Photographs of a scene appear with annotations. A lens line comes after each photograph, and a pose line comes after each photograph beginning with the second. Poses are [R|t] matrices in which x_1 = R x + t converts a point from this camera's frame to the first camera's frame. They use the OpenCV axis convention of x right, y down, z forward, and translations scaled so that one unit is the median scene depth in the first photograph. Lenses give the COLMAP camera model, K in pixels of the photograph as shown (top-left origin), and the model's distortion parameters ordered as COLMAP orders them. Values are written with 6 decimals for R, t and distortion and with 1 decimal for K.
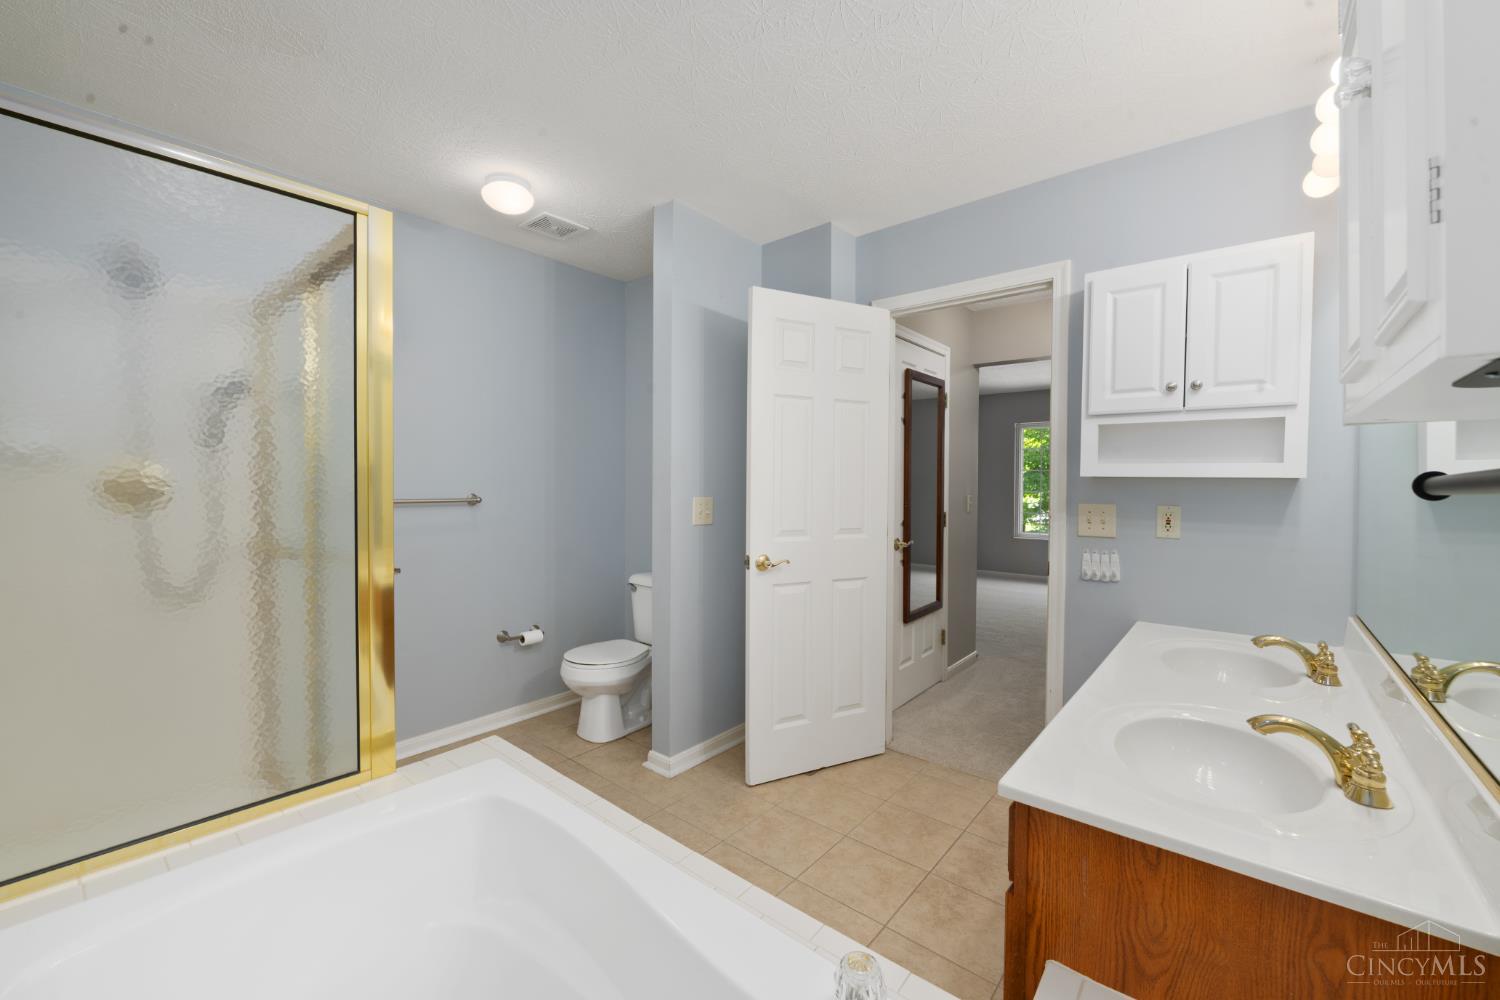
lens RADIAL K [[596.7, 0, 744.1], [0, 596.7, 496.5], [0, 0, 1]] dist [-0.015394, -0.000220]
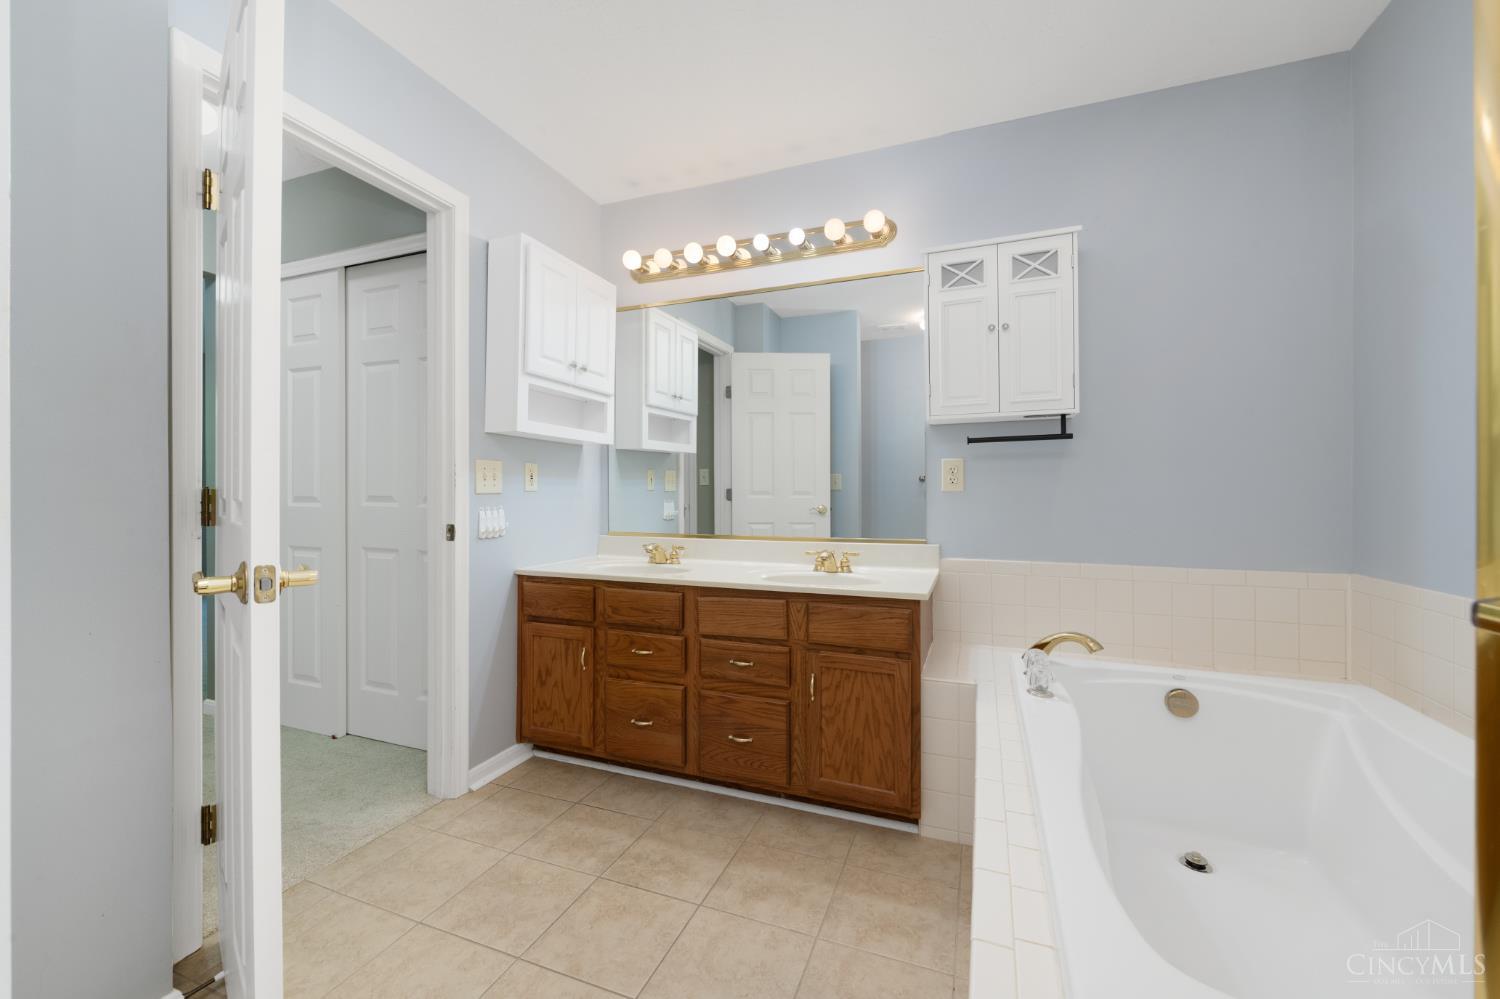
lens RADIAL K [[596.7, 0, 744.5], [0, 596.7, 488.6], [0, 0, 1]] dist [-0.015394, -0.000220]
pose [[-0.323811, -0.004531, 0.946111, -0.517682], [0.018805, 0.999760, 0.011224, 0.060202], [-0.945935, 0.021426, -0.323648, 0.976870]]
